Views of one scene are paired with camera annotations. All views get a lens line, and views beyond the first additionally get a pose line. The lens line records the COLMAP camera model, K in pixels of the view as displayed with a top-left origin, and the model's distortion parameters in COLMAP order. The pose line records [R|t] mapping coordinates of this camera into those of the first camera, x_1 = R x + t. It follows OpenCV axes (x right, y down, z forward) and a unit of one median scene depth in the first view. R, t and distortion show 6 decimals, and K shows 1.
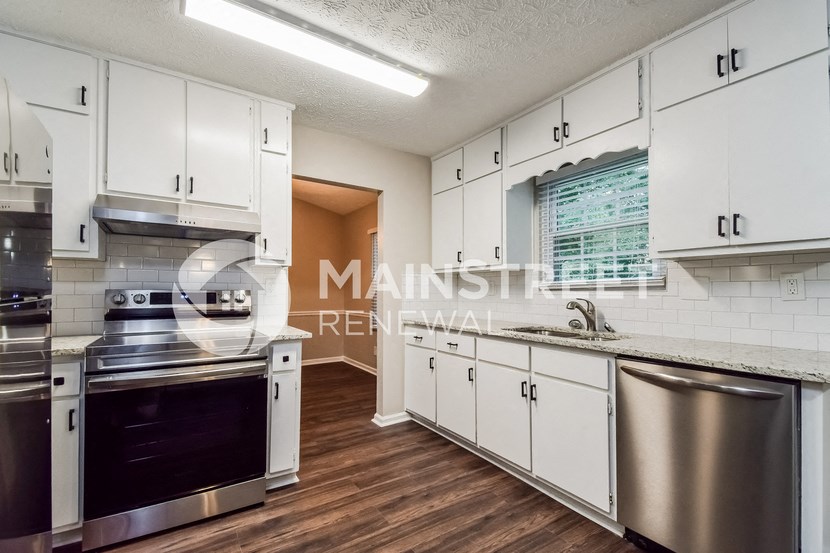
lens RADIAL K [[367.1, 0, 413.7], [0, 367.1, 285.9], [0, 0, 1]] dist [0.003066, 0.000186]
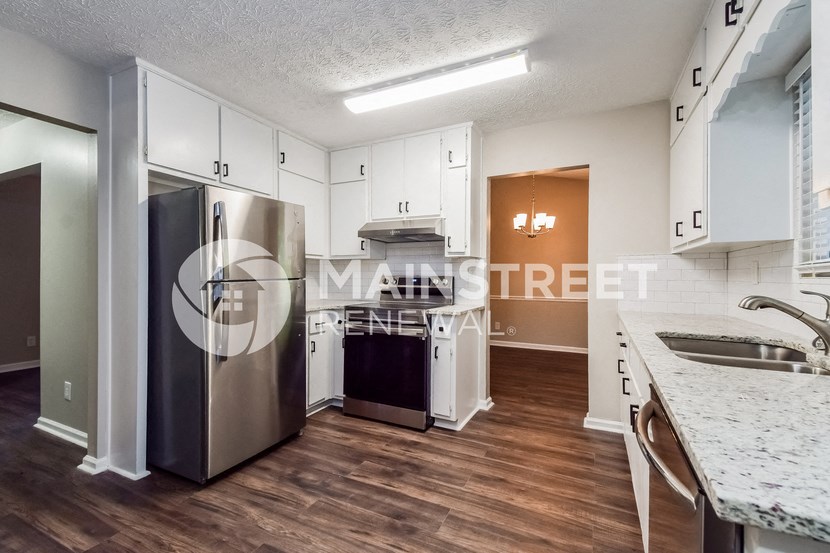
lens RADIAL K [[356.2, 0, 415.0], [0, 356.2, 276.5], [0, 0, 1]] dist [0.003296, -0.000002]
pose [[0.508059, 0.003484, -0.861316, 0.618561], [0.004808, 0.999965, 0.006881, 0.004180], [0.861309, -0.007638, 0.508024, 0.260397]]
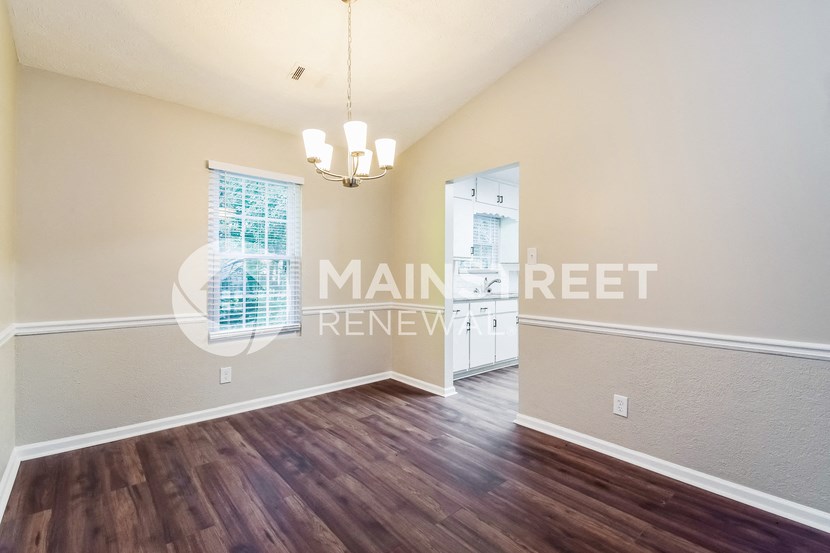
lens RADIAL K [[382.0, 0, 414.3], [0, 382.0, 272.0], [0, 0, 1]] dist [0.001386, 0.000098]
pose [[-0.127564, -0.011047, 0.991769, -1.692961], [-0.018437, 0.999792, 0.008765, -0.006320], [-0.991659, -0.017167, -0.127741, 1.746649]]
